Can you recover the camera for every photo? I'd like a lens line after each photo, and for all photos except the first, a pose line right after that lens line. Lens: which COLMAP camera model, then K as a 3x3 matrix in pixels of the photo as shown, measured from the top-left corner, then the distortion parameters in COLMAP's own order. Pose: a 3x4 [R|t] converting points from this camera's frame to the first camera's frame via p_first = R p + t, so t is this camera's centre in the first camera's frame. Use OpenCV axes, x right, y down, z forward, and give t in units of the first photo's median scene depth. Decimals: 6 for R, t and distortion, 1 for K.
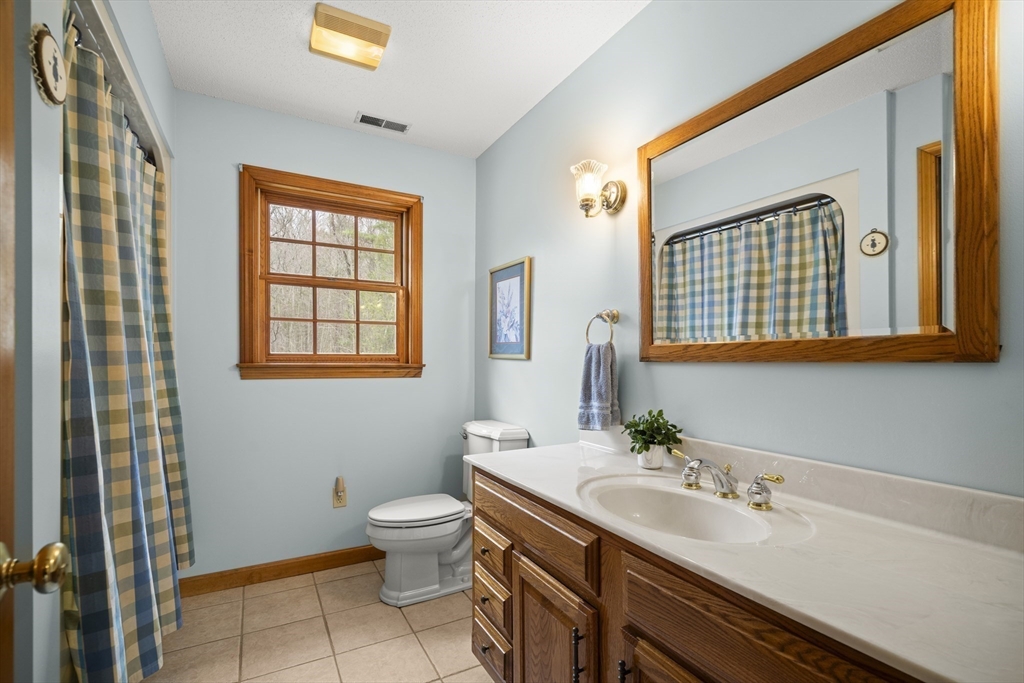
lens RADIAL K [[465.1, 0, 510.3], [0, 465.1, 357.7], [0, 0, 1]] dist [0.001278, 0.000078]
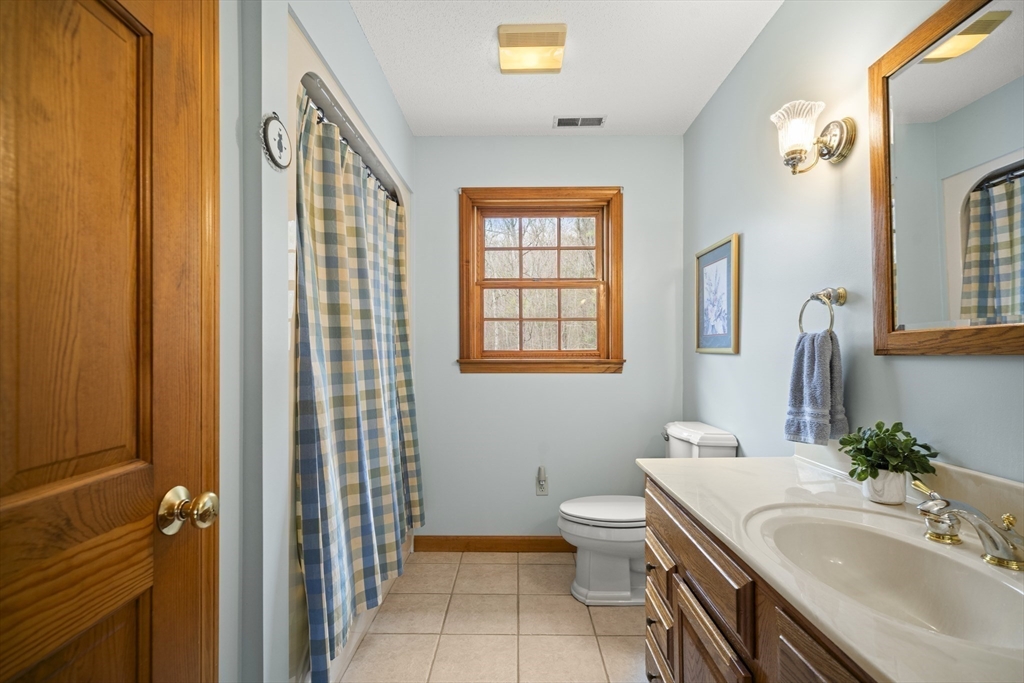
lens RADIAL K [[462.9, 0, 511.9], [0, 462.9, 351.5], [0, 0, 1]] dist [0.000104, 0.000259]
pose [[0.871136, -0.010819, -0.490923, 0.116192], [0.009045, 0.999941, -0.005986, 0.001333], [0.490959, 0.000774, 0.871183, 0.066626]]
